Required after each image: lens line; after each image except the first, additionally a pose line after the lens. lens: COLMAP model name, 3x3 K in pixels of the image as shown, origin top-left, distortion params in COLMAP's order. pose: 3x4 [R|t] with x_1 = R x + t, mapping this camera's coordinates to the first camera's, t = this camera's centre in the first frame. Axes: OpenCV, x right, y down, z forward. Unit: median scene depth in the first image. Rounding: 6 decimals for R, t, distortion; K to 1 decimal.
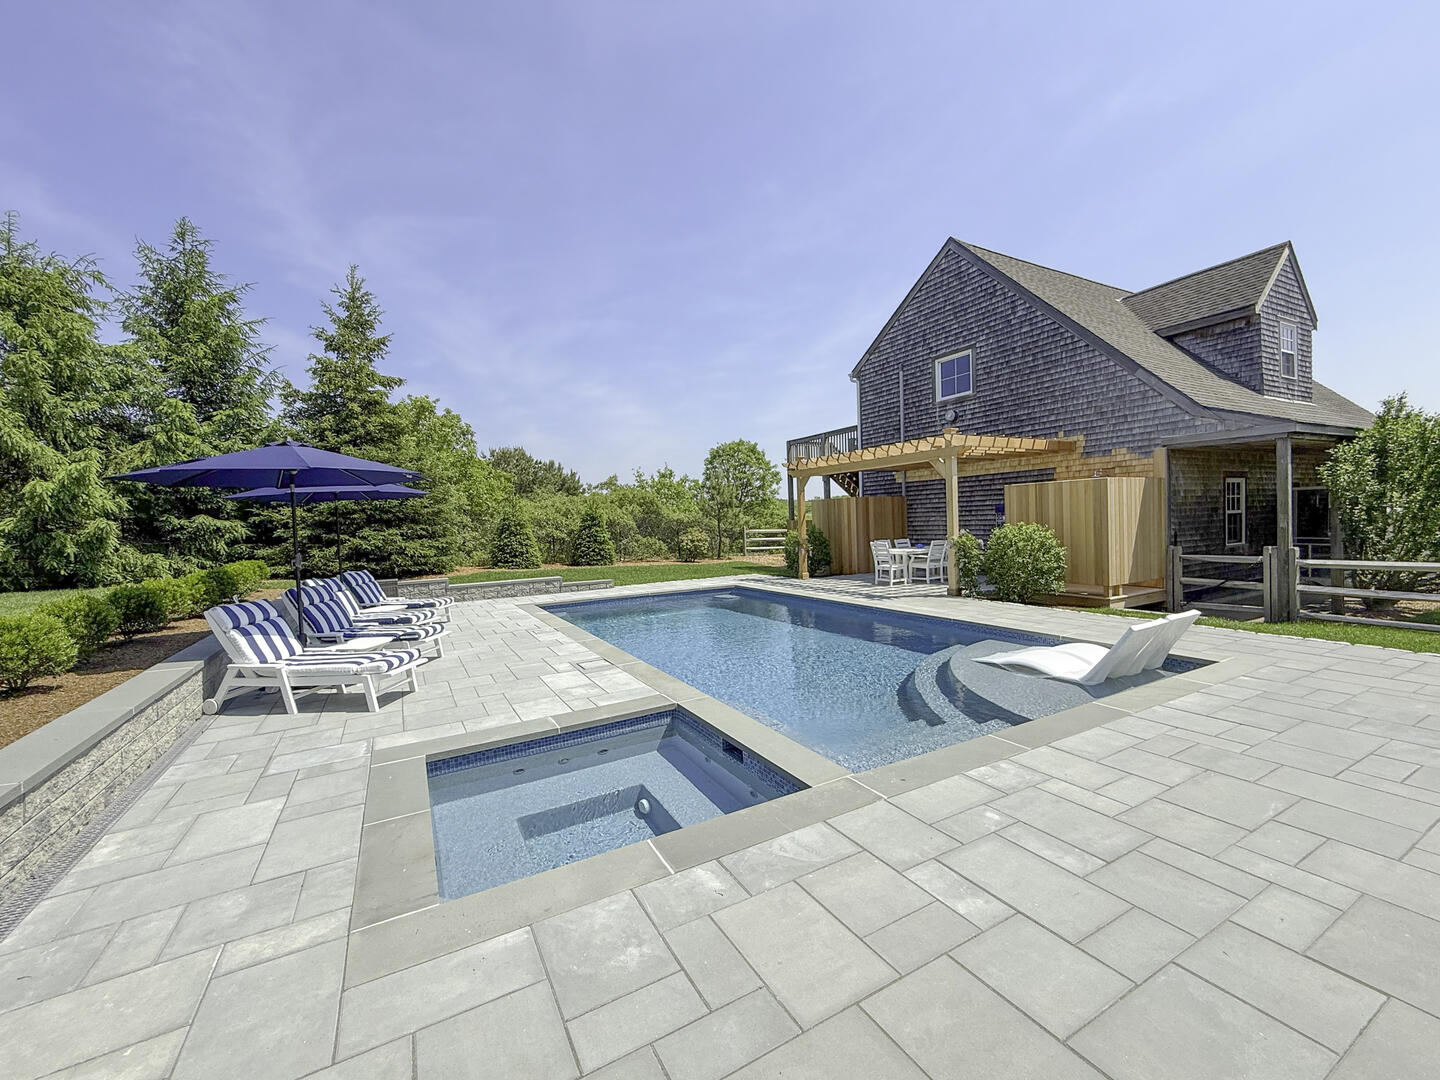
lens RADIAL K [[588.6, 0, 720.0], [0, 588.6, 540.0], [0, 0, 1]] dist [0.001687, 0.000162]
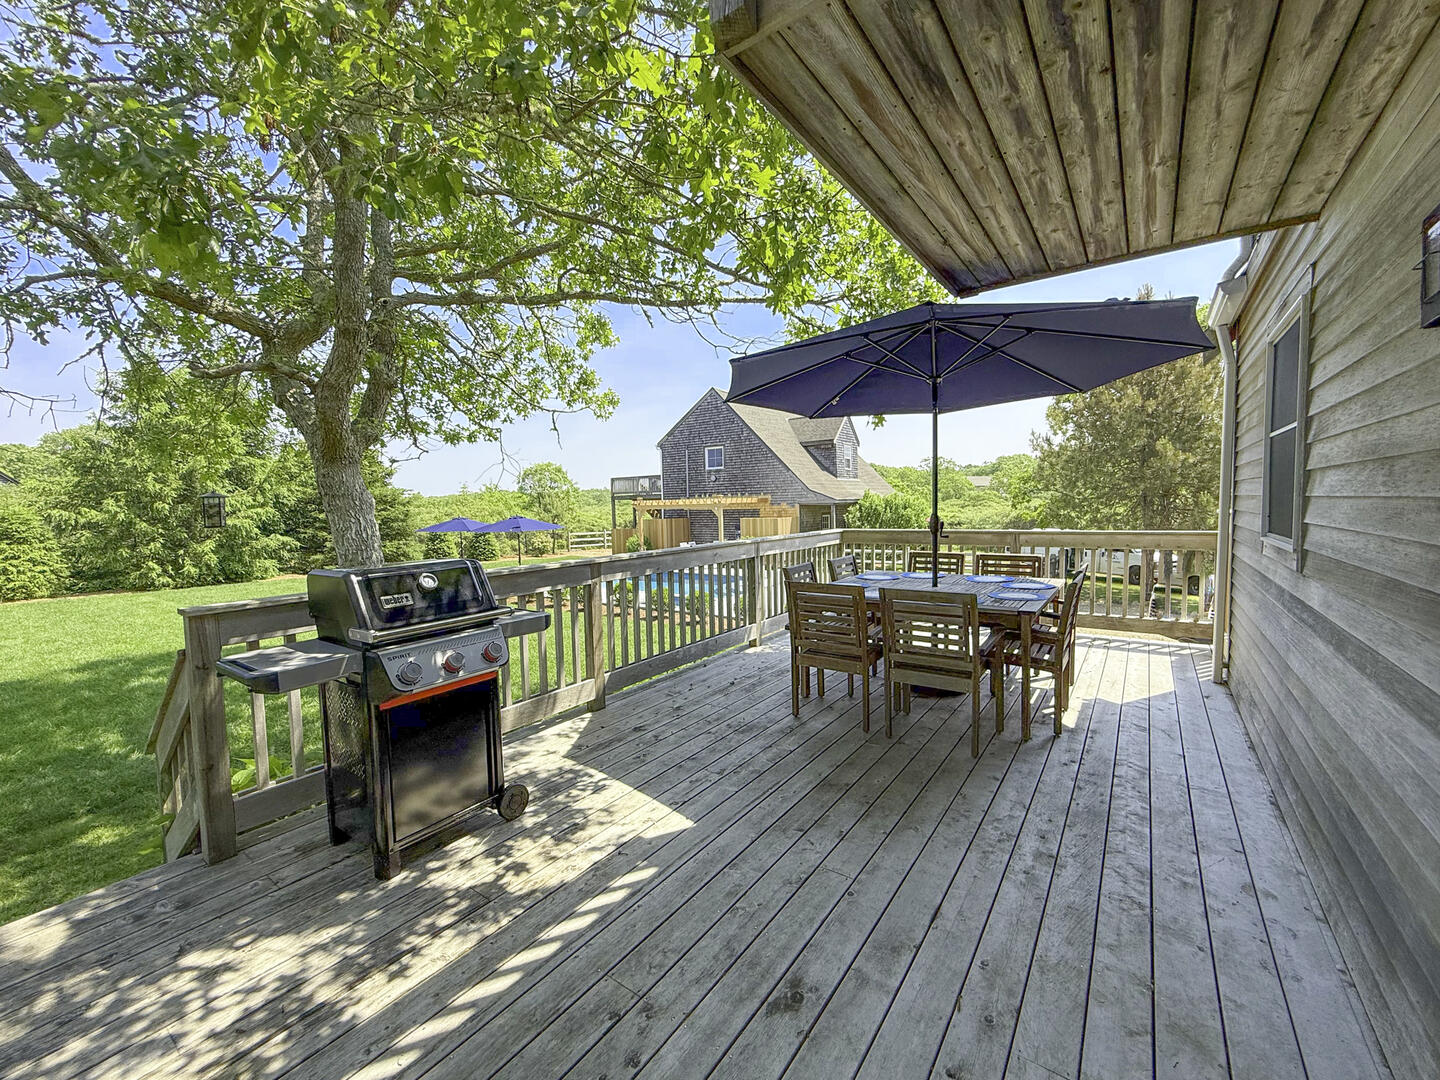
lens RADIAL K [[588.6, 0, 720.0], [0, 588.6, 540.0], [0, 0, 1]] dist [0.001687, 0.000162]
pose [[0.902167, -0.014503, 0.431144, -0.473593], [0.009080, 0.999852, 0.014633, -0.036823], [-0.431292, -0.009287, 0.902164, -0.845907]]
